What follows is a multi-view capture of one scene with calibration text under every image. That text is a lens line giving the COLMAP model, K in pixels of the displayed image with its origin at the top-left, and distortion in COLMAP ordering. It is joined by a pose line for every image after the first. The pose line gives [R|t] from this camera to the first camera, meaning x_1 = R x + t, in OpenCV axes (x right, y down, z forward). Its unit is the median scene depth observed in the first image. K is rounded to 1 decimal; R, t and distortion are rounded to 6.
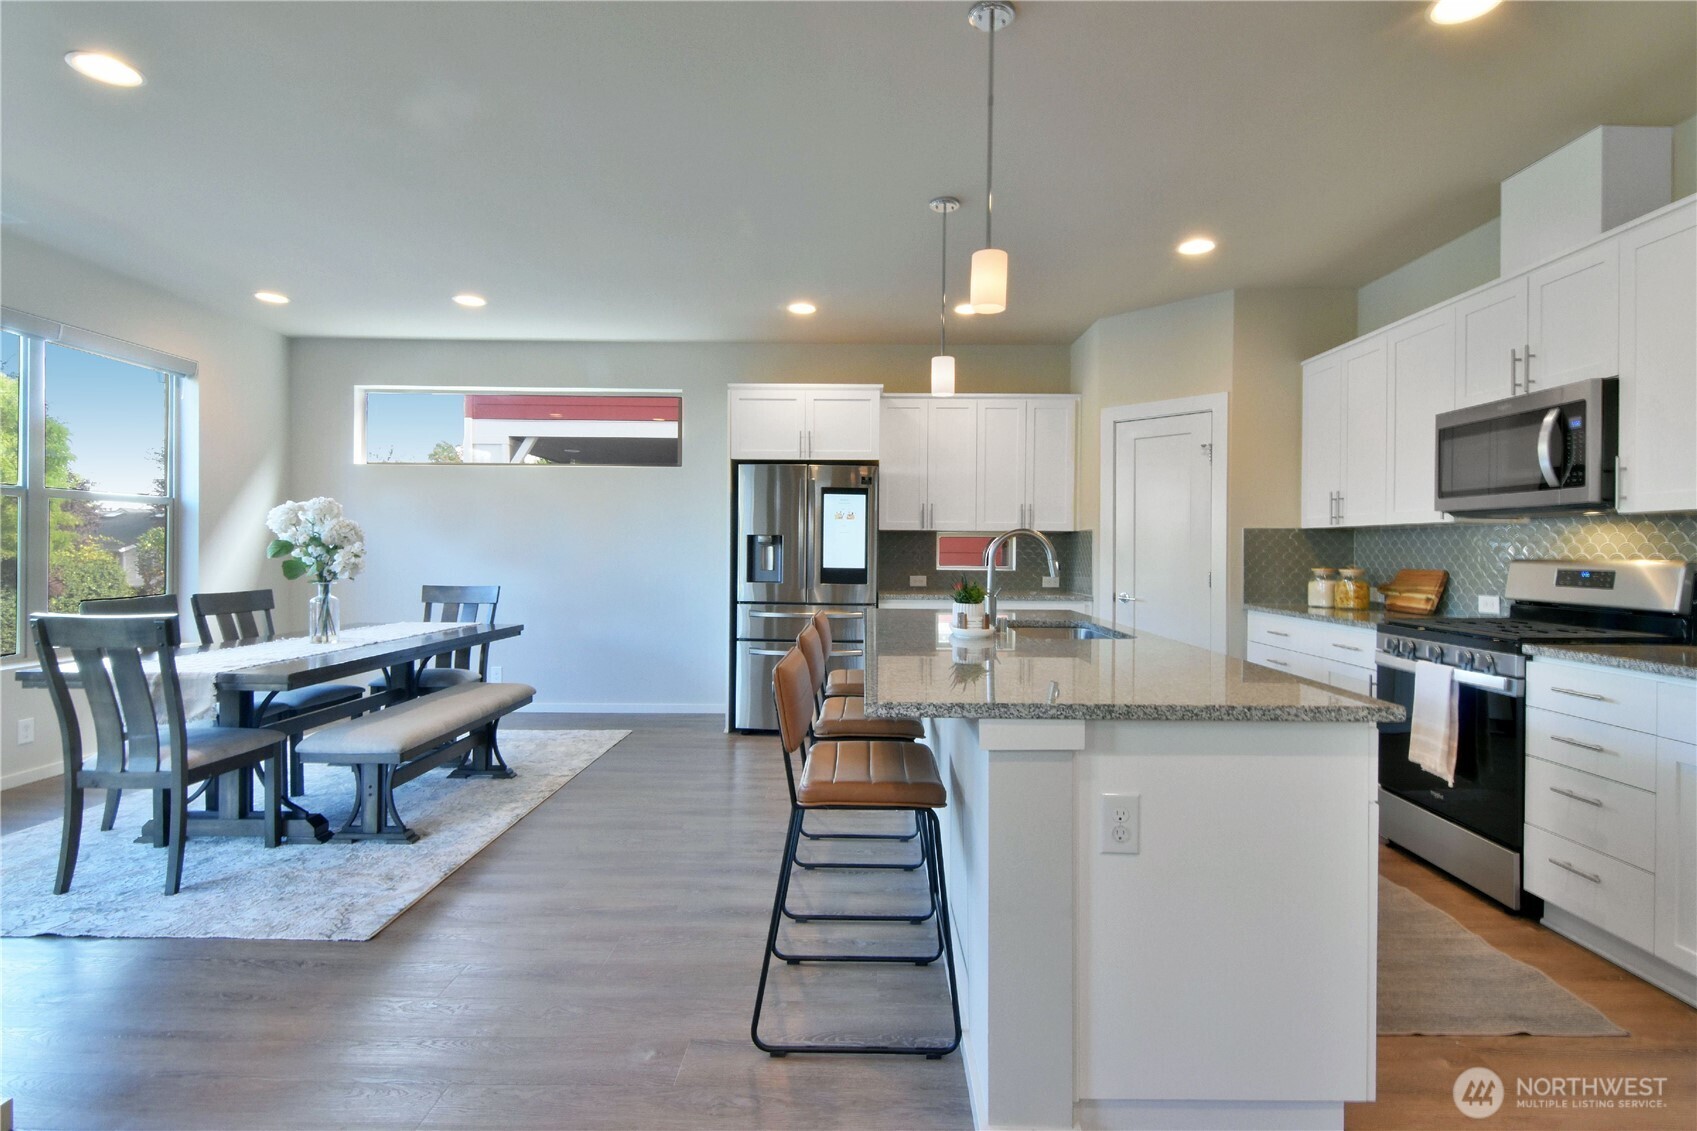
lens RADIAL K [[781.8, 0, 852.5], [0, 781.8, 548.7], [0, 0, 1]] dist [-0.001740, -0.000663]
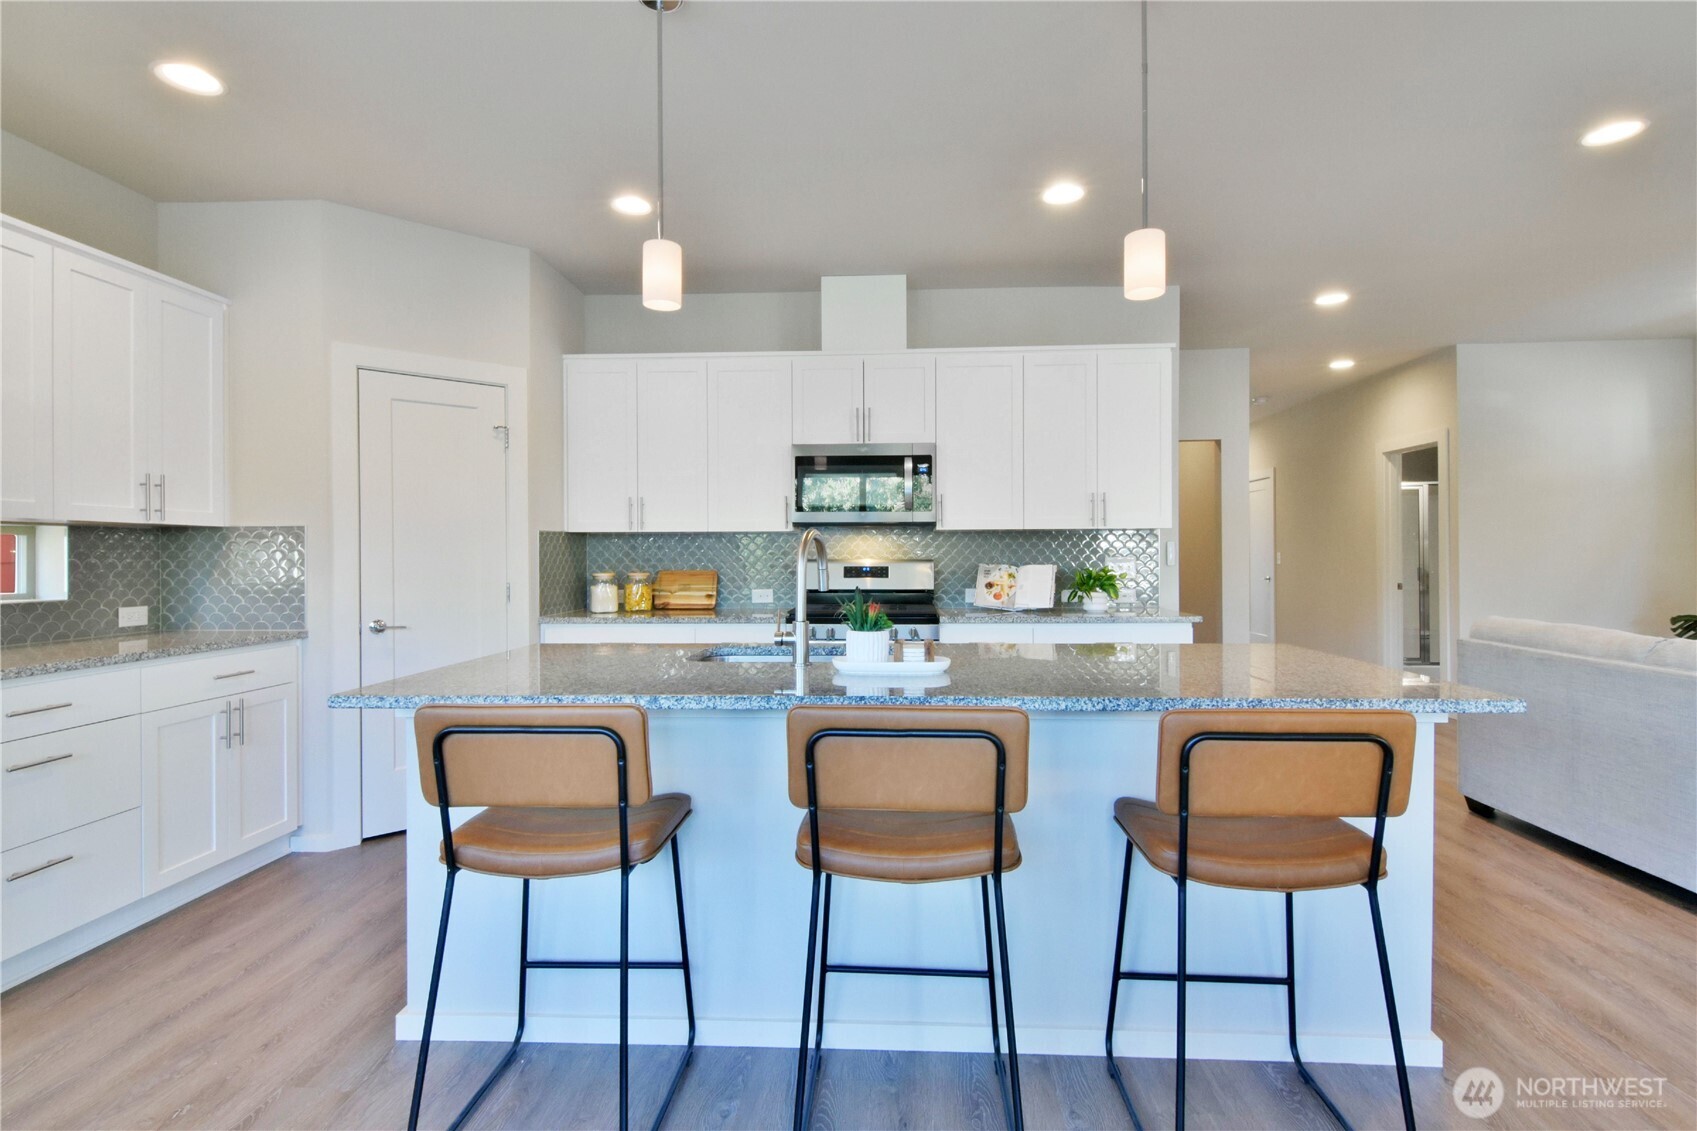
lens RADIAL K [[781.8, 0, 852.5], [0, 781.8, 548.7], [0, 0, 1]] dist [-0.001740, -0.000663]
pose [[0.049581, -0.004294, 0.998761, -0.378005], [0.003647, 0.999985, 0.004118, -0.008310], [-0.998763, 0.003438, 0.049596, 0.651011]]
